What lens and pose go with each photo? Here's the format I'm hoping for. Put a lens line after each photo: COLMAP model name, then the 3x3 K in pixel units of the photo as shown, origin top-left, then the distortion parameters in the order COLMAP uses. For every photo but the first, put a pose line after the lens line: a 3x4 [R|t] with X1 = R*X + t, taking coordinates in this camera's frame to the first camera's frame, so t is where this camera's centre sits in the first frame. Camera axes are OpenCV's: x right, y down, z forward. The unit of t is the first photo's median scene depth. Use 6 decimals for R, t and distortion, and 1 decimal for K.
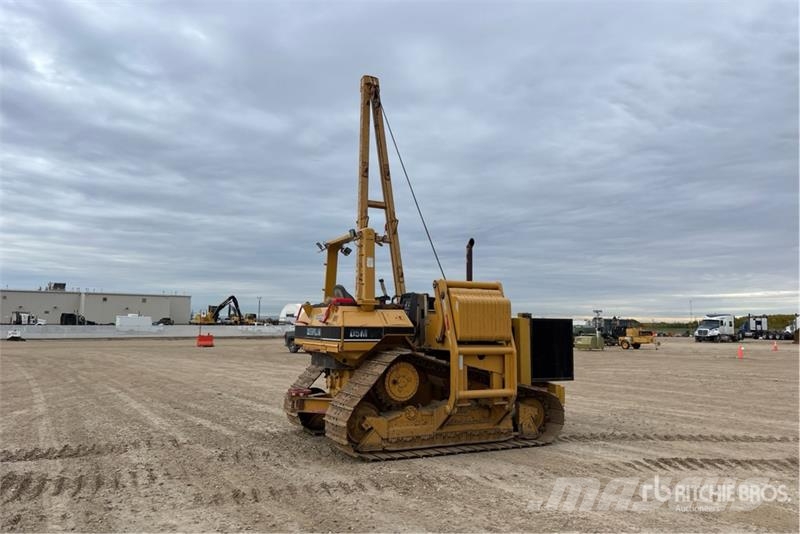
lens RADIAL K [[612.3, 0, 404.6], [0, 612.3, 260.8], [0, 0, 1]] dist [0.048595, -0.031987]
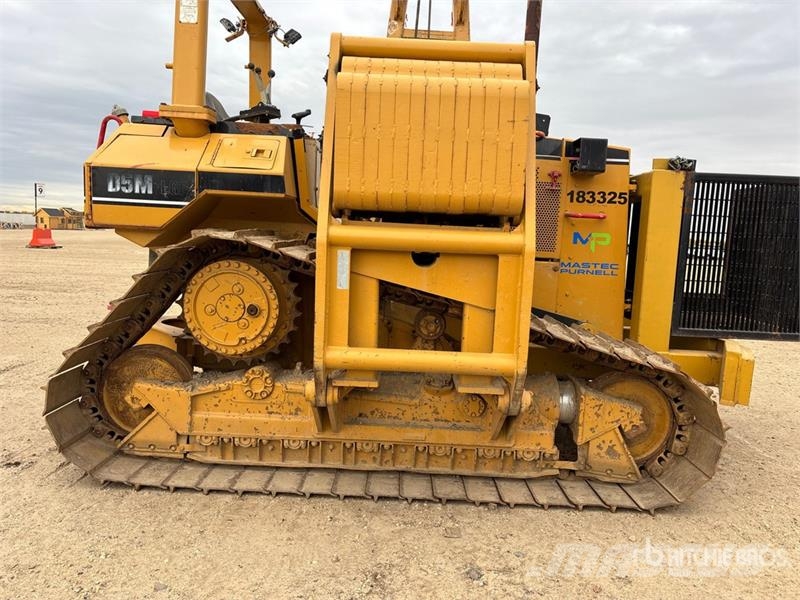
lens RADIAL K [[611.3, 0, 406.2], [0, 611.3, 302.8], [0, 0, 1]] dist [0.039404, -0.022790]
pose [[0.885278, 0.083976, -0.457418, 0.255000], [0.013978, 0.978313, 0.206660, 0.101056], [0.464852, -0.189346, 0.864905, 0.635444]]
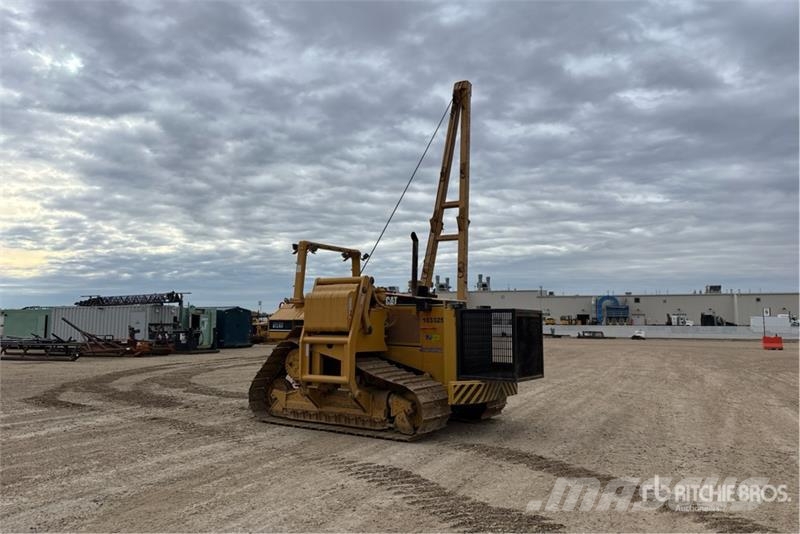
lens RADIAL K [[612.3, 0, 408.2], [0, 612.3, 245.1], [0, 0, 1]] dist [0.048595, -0.031987]
pose [[0.485193, -0.118178, -0.866384, 1.085252], [0.093504, 0.992156, -0.082970, 0.074542], [0.869393, -0.040754, 0.492438, 0.537348]]
